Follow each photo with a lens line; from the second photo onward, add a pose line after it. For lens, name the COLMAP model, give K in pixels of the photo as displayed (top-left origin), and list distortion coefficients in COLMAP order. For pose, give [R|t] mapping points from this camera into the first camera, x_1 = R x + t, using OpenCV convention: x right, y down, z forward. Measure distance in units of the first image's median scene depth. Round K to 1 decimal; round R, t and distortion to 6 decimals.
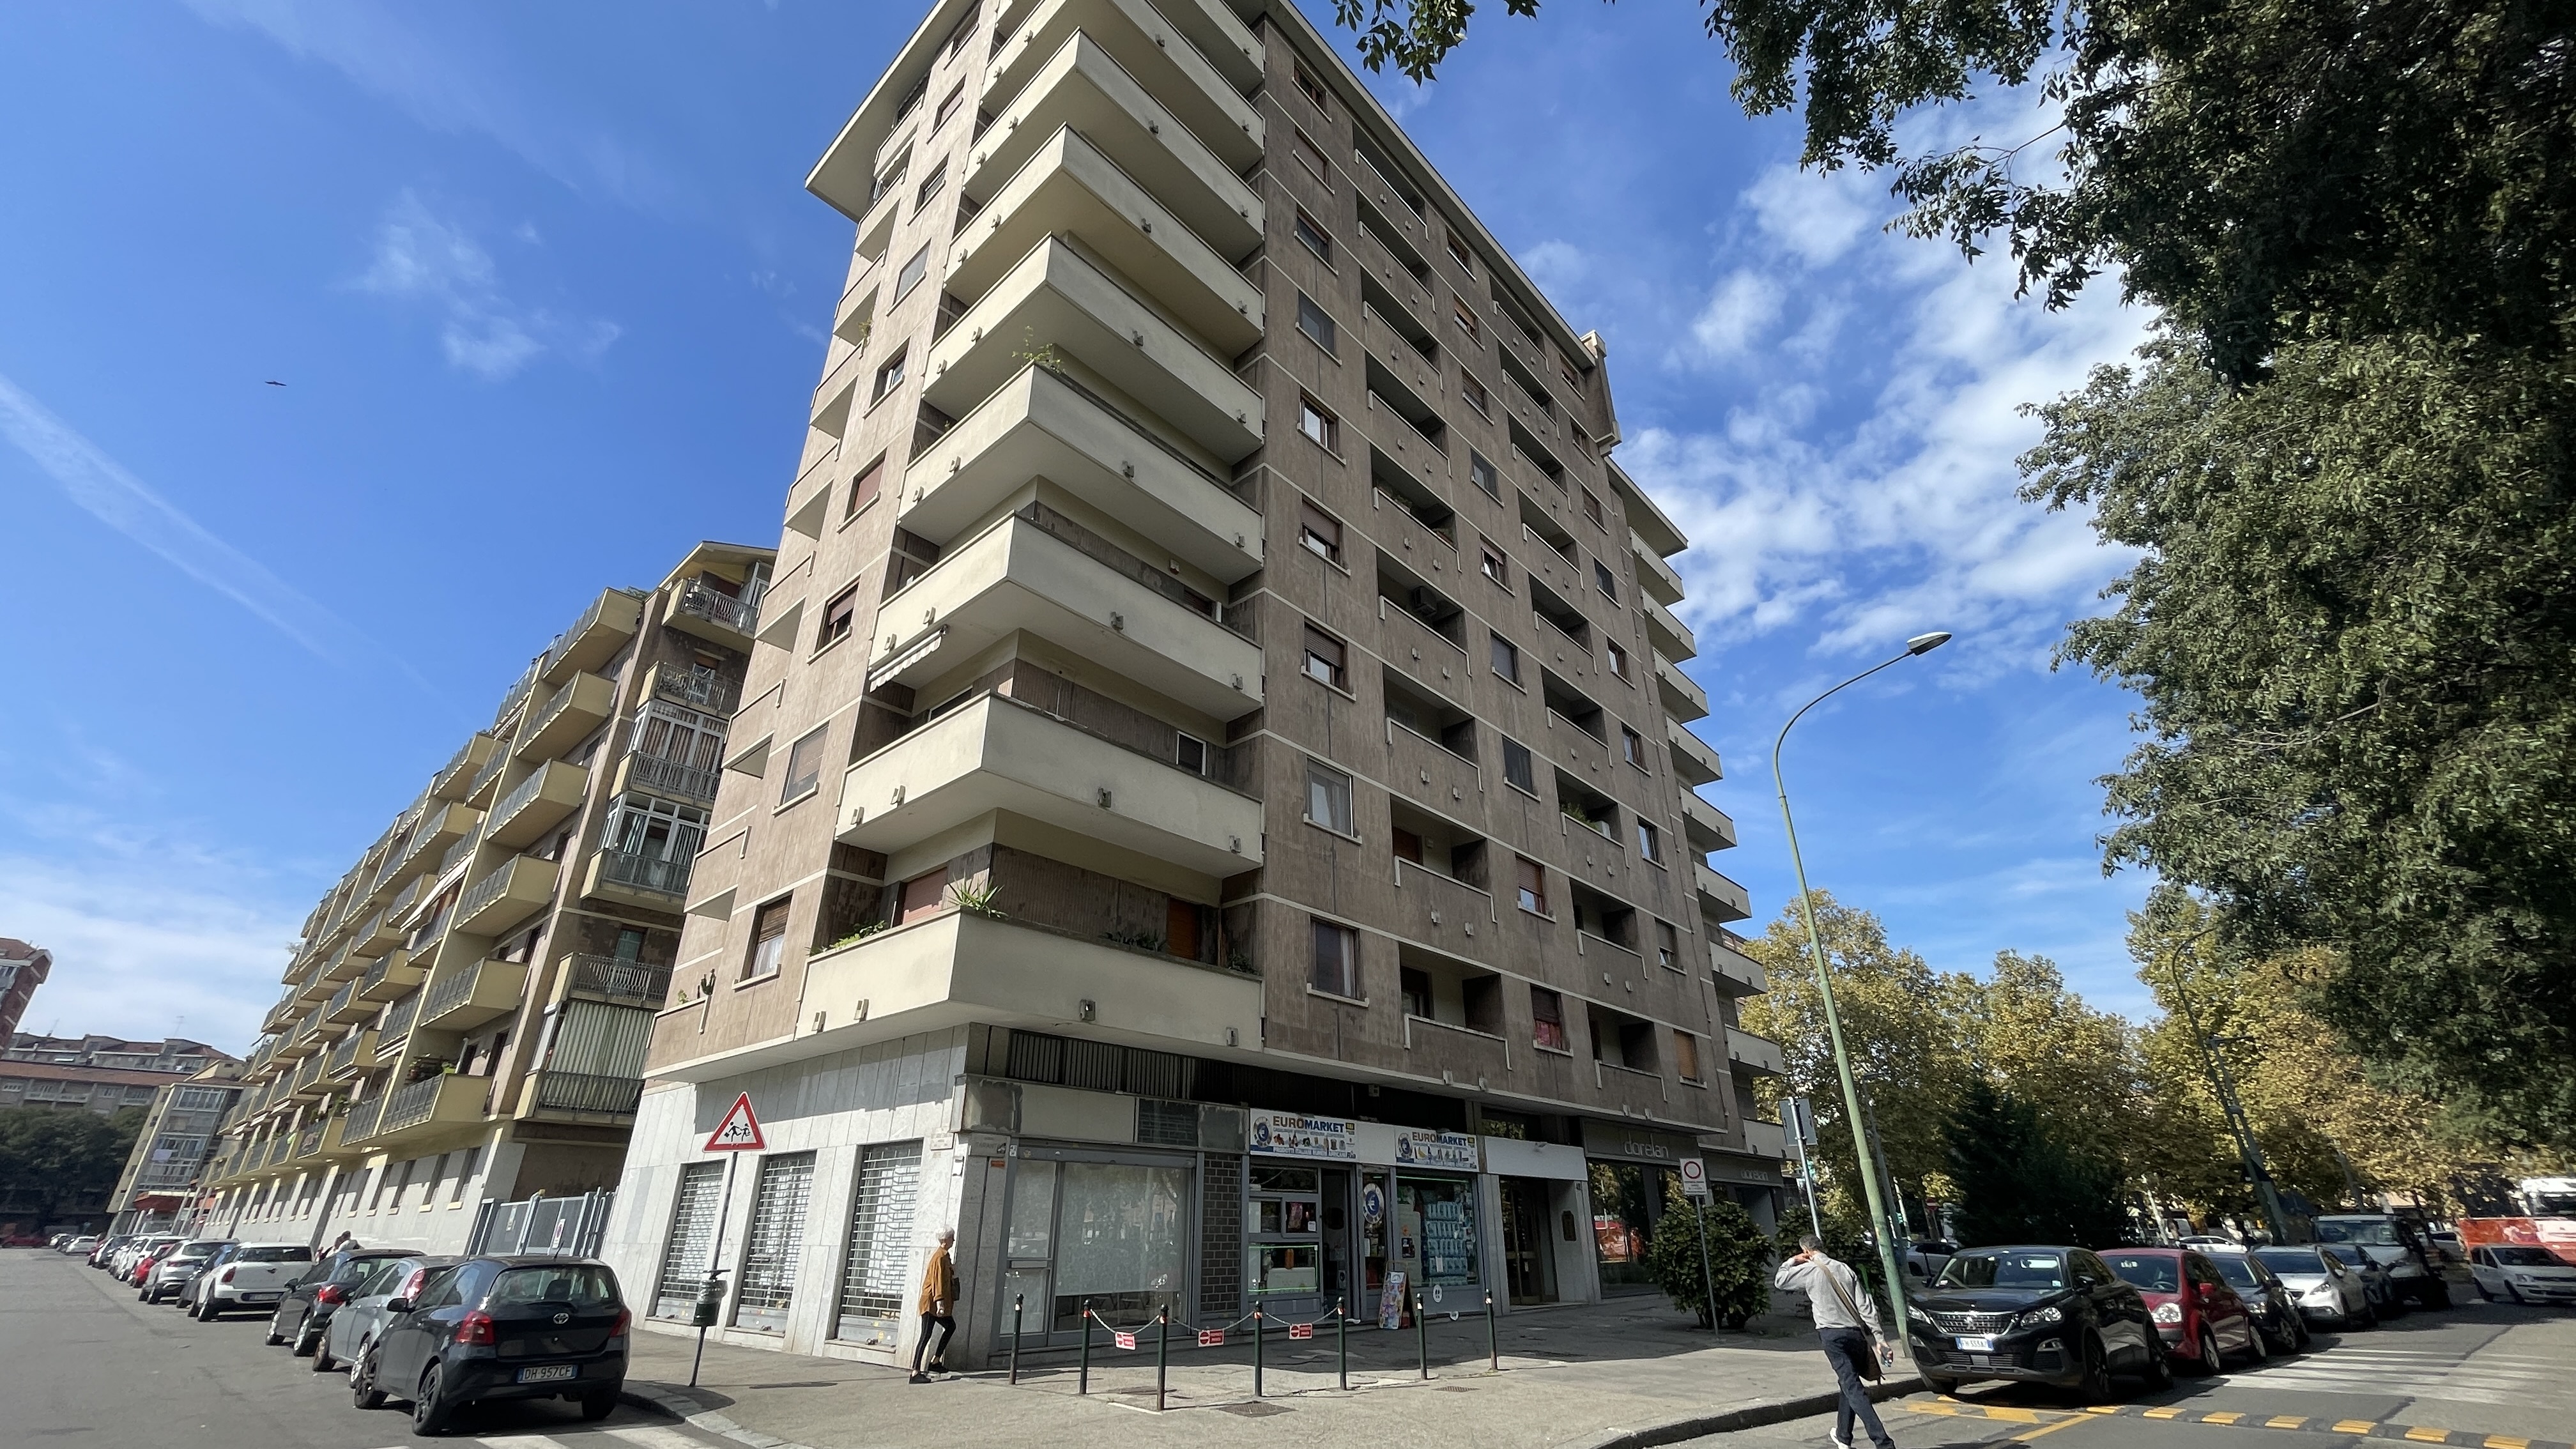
lens RADIAL K [[1043.4, 0, 1271.7], [0, 1043.4, 714.3], [0, 0, 1]] dist [-0.007499, 0.001145]
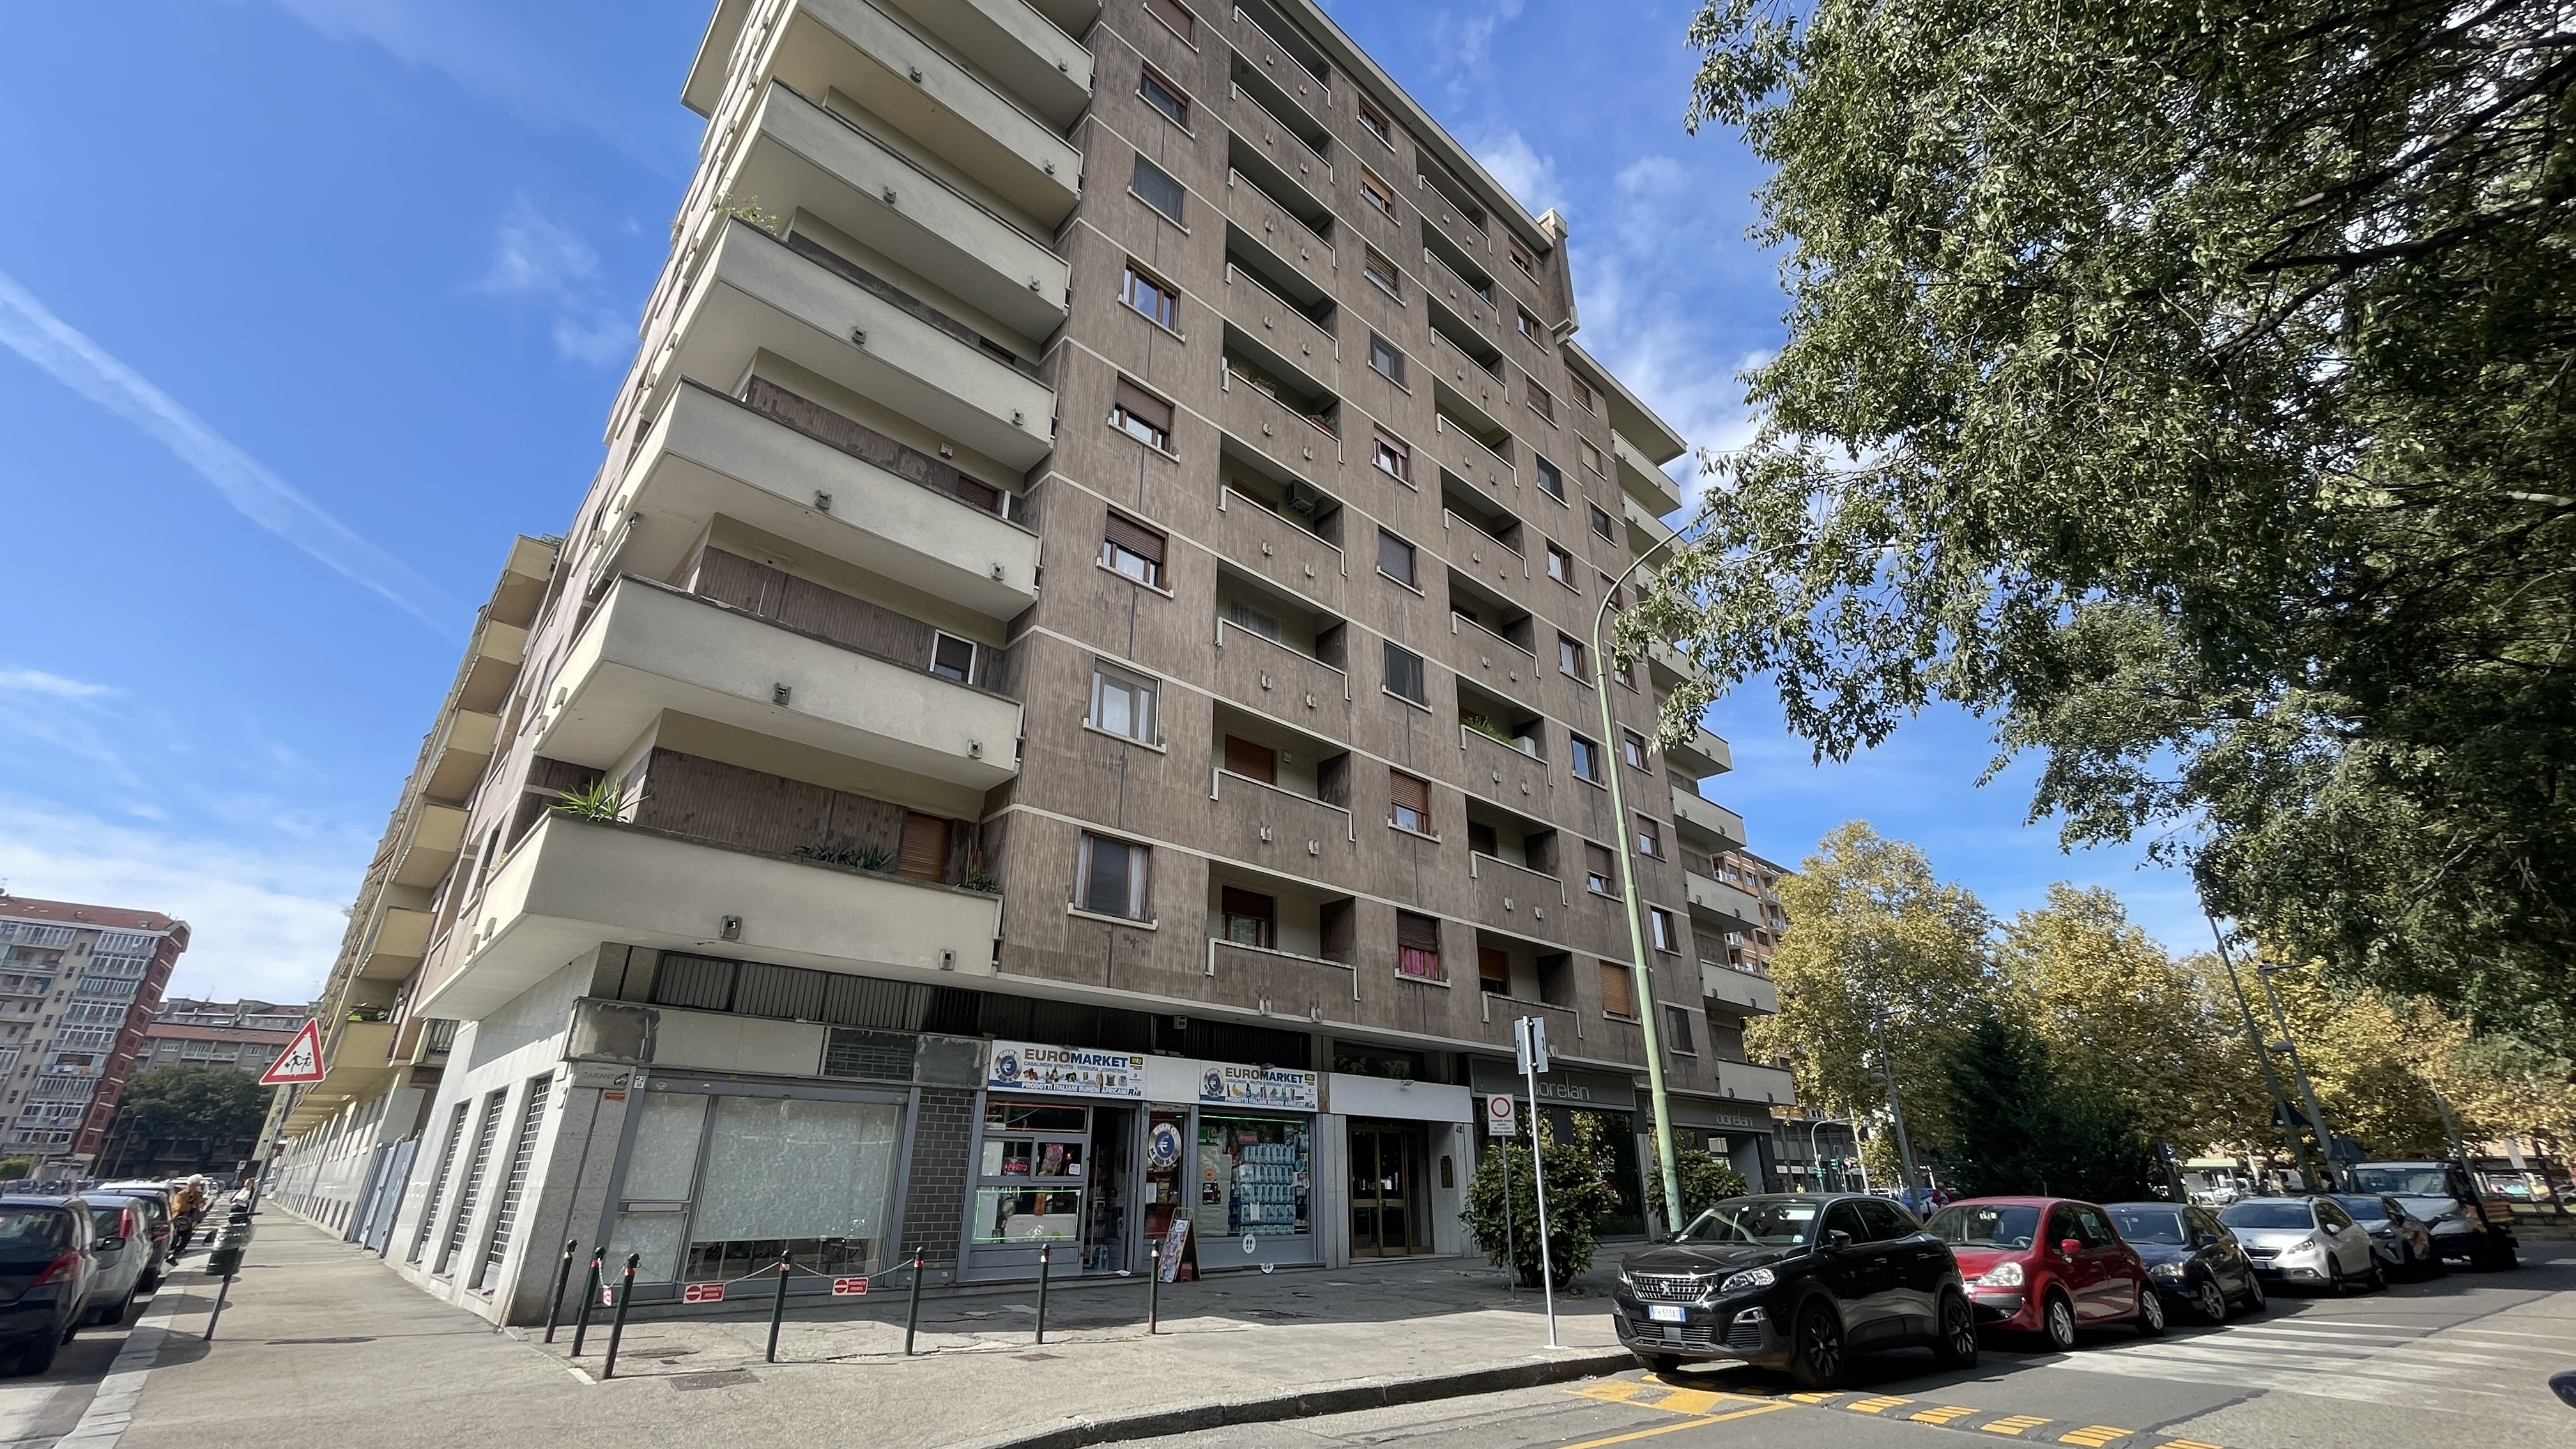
lens RADIAL K [[1043.4, 0, 1290.1], [0, 1043.4, 712.7], [0, 0, 1]] dist [-0.007499, 0.001145]
pose [[0.996929, -0.029842, -0.072398, 0.257889], [0.032579, 0.998787, 0.036916, 0.059739], [0.071209, -0.039161, 0.996692, 0.112158]]
